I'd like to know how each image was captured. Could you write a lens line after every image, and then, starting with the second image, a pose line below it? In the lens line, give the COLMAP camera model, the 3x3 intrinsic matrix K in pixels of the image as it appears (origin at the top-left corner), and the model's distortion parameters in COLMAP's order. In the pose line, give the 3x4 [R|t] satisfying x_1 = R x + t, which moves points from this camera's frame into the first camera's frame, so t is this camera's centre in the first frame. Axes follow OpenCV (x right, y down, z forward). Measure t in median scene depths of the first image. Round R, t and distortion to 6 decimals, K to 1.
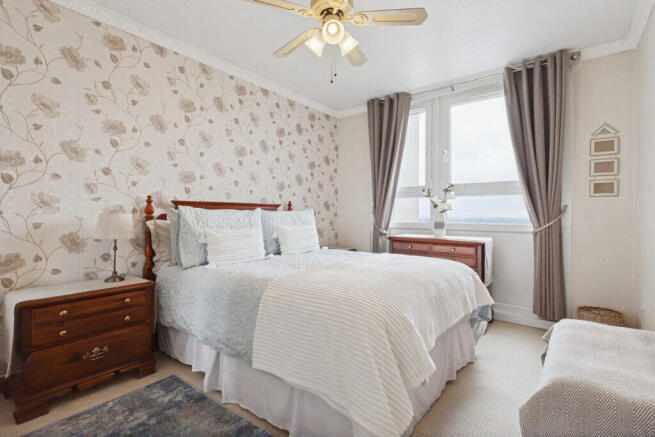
lens RADIAL K [[313.2, 0, 323.2], [0, 313.2, 216.4], [0, 0, 1]] dist [0.000539, 0.000796]
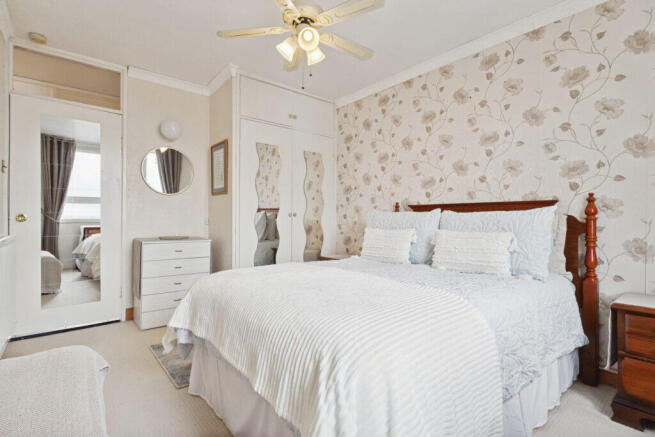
lens RADIAL K [[313.2, 0, 323.2], [0, 313.2, 216.4], [0, 0, 1]] dist [0.000539, 0.000796]
pose [[-0.212645, -0.002940, -0.977125, 0.746942], [-0.011430, 0.999935, -0.000521, -0.003852], [0.977063, 0.011058, -0.212664, 0.934517]]
